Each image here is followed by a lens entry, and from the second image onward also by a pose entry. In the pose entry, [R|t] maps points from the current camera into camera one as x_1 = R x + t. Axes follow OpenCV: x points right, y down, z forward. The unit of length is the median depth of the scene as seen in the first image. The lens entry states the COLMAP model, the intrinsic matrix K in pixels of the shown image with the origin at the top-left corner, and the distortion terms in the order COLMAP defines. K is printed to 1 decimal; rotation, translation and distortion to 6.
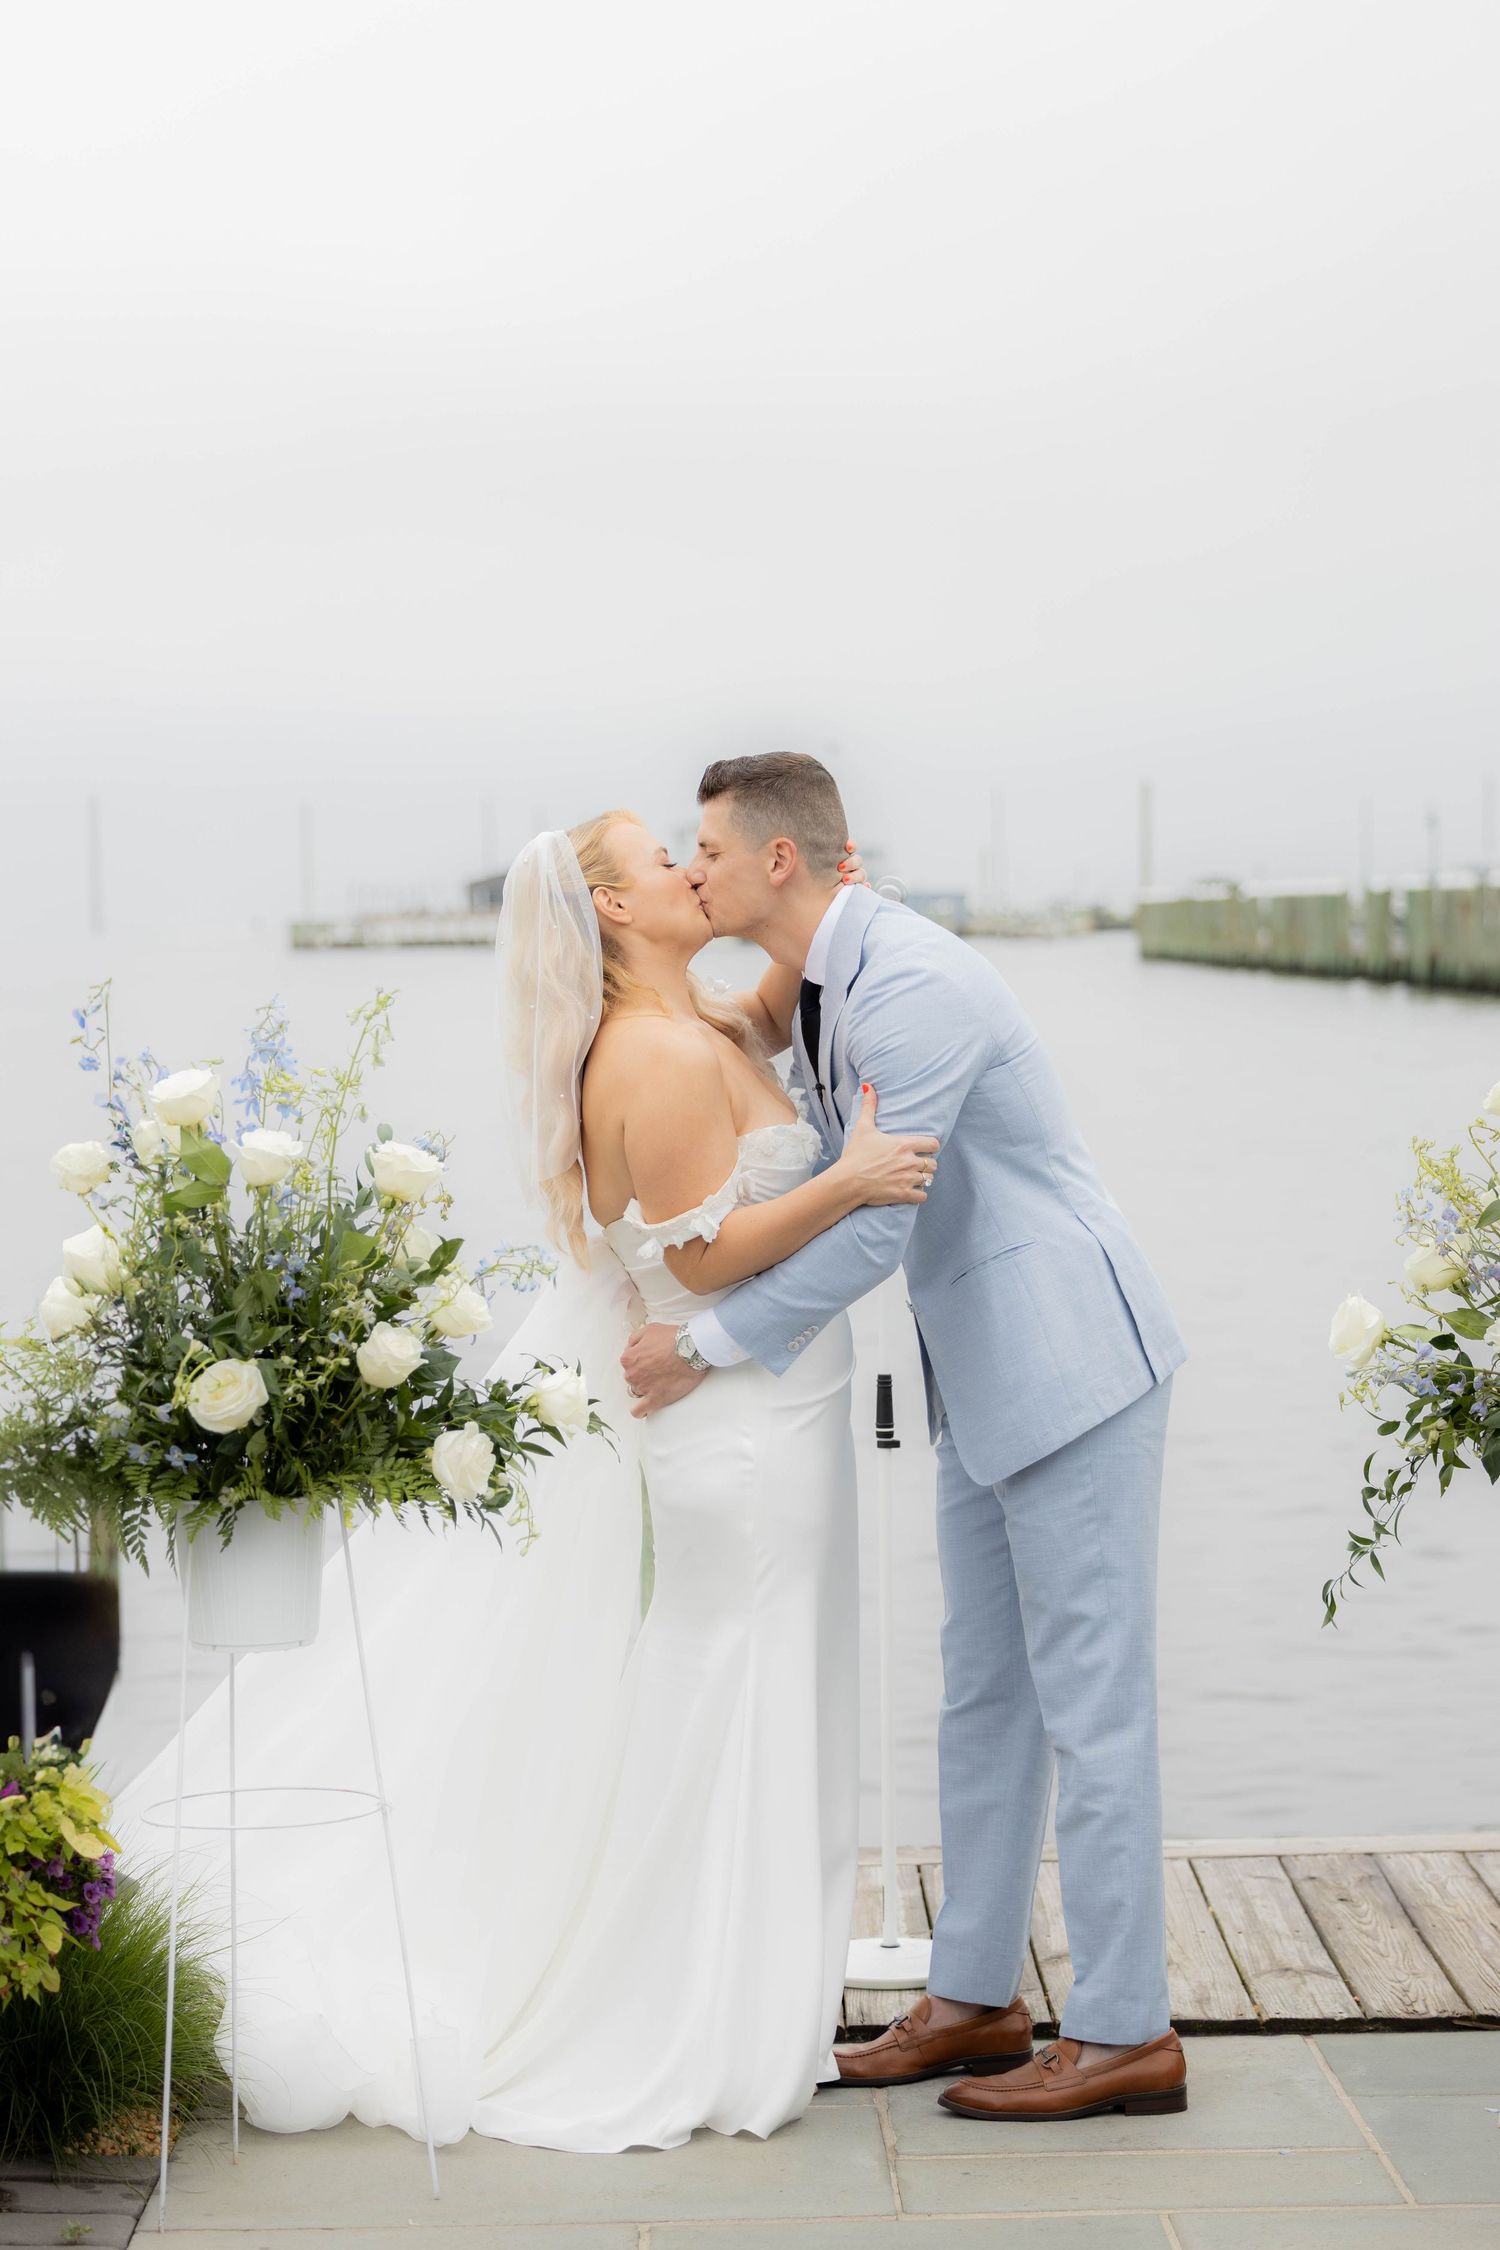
lens RADIAL K [[5232.1, 0, 629.1], [0, 5232.1, 1090.8], [0, 0, 1]] dist [-0.025772, 0.000000]
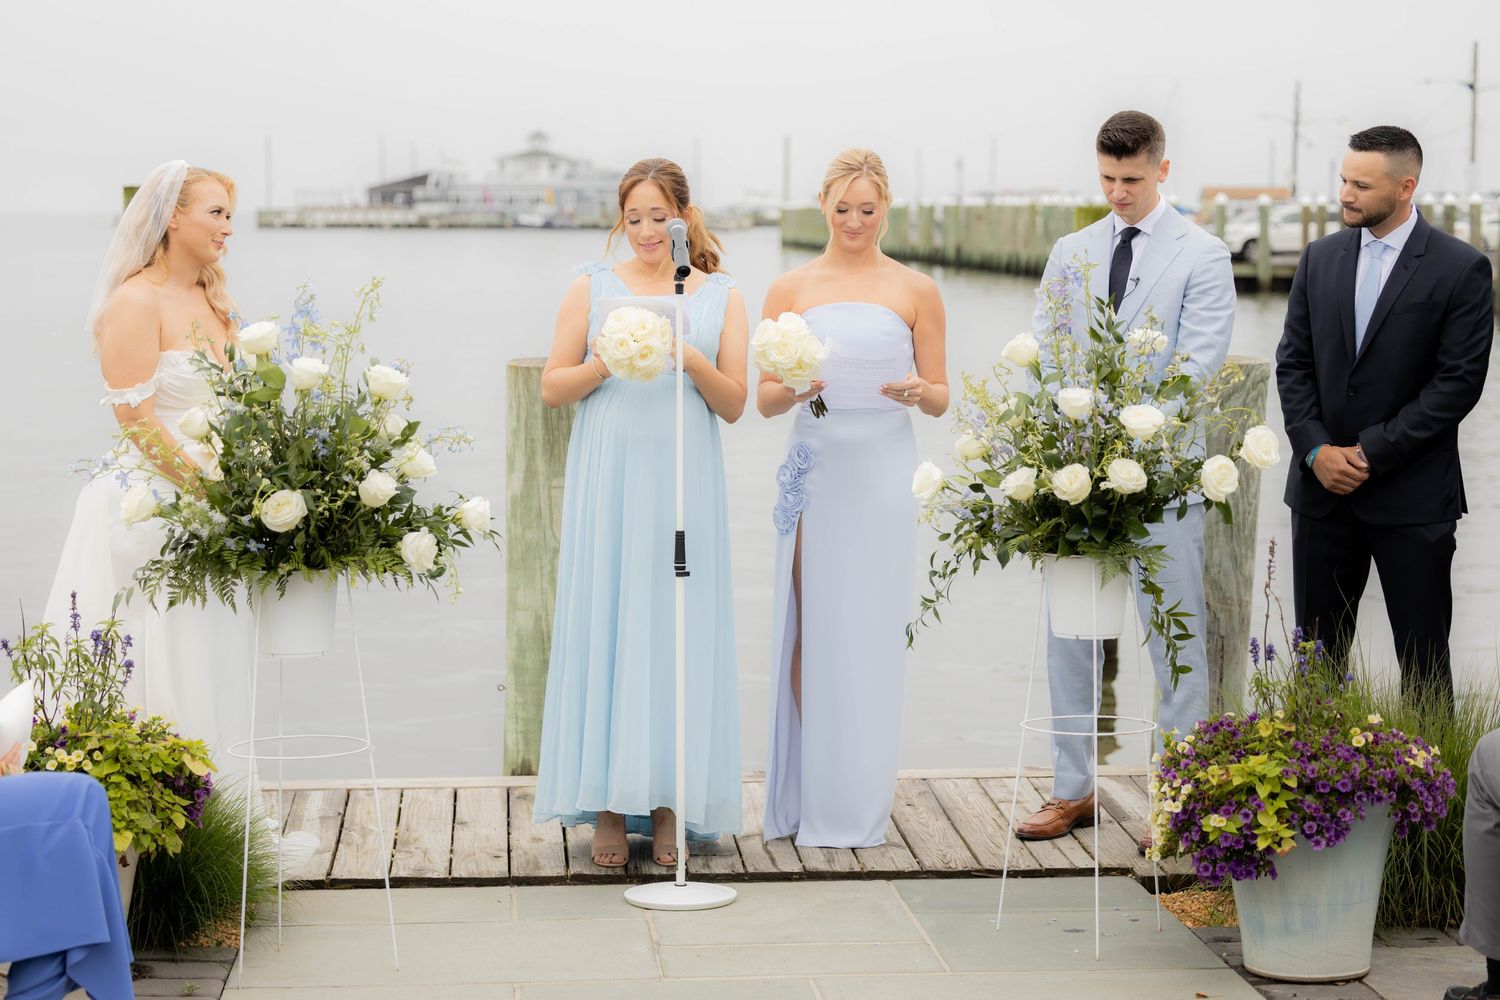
lens RADIAL K [[3488.1, 0, 755.9], [0, 3488.1, 507.2], [0, 0, 1]] dist [-0.025772, 0.000000]
pose [[0.994548, 0.012409, 0.103534, -0.040041], [-0.018722, 0.998009, 0.060224, -0.015207], [-0.102581, -0.061834, 0.992801, -0.161212]]
